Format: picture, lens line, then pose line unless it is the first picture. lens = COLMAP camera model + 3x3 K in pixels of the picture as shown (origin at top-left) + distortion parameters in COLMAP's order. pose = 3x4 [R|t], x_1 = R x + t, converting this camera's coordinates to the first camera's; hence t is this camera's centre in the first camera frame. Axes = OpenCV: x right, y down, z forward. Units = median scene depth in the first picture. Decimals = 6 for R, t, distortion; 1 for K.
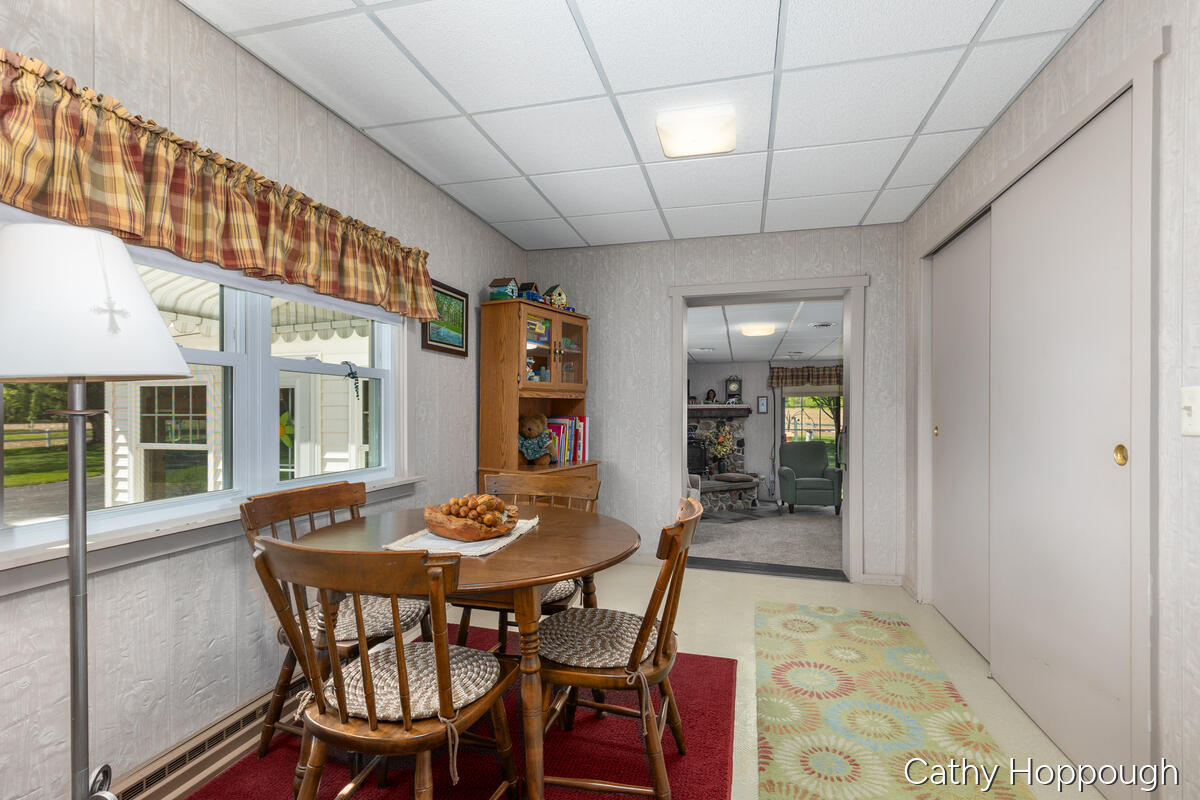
lens RADIAL K [[544.6, 0, 602.6], [0, 544.6, 412.1], [0, 0, 1]] dist [0.001956, -0.000629]
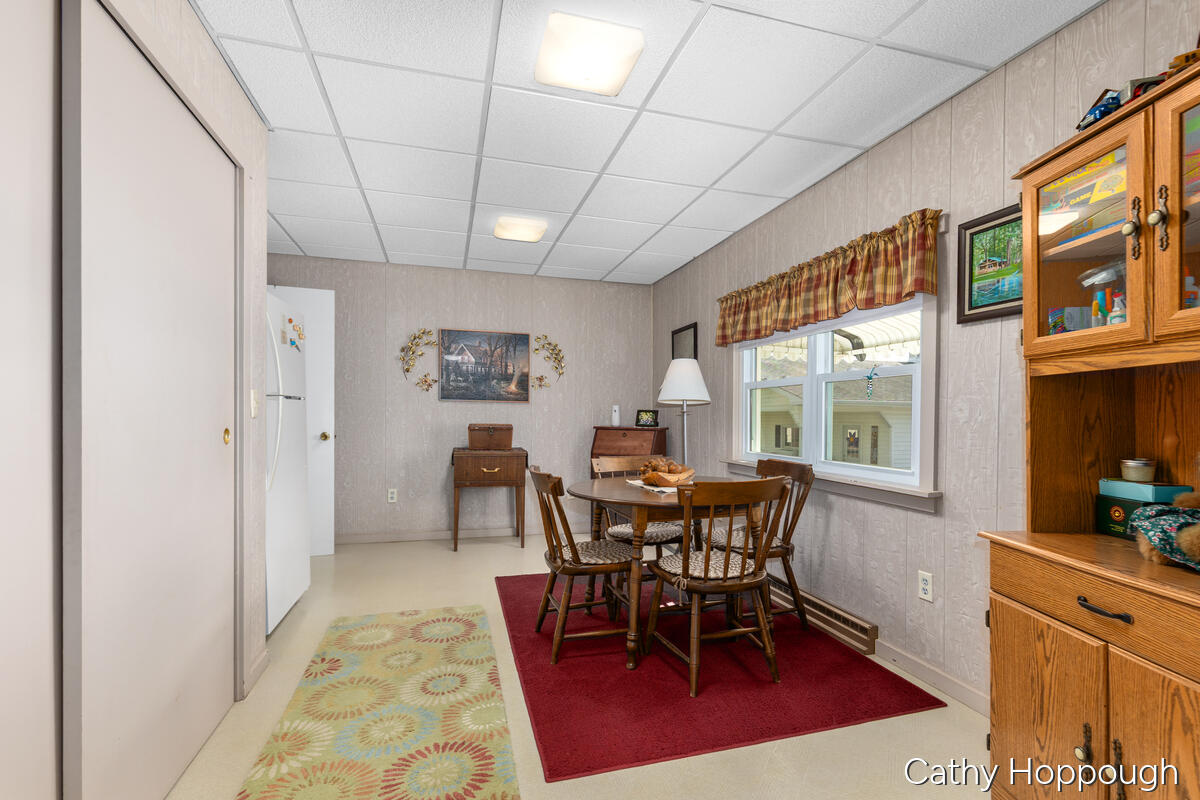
lens RADIAL K [[544.6, 0, 602.6], [0, 544.6, 412.1], [0, 0, 1]] dist [0.001956, -0.000629]
pose [[-0.861429, -0.011139, -0.507755, 0.626164], [-0.011880, 0.999928, -0.001780, 0.012784], [0.507738, 0.004499, -0.861500, 1.898559]]
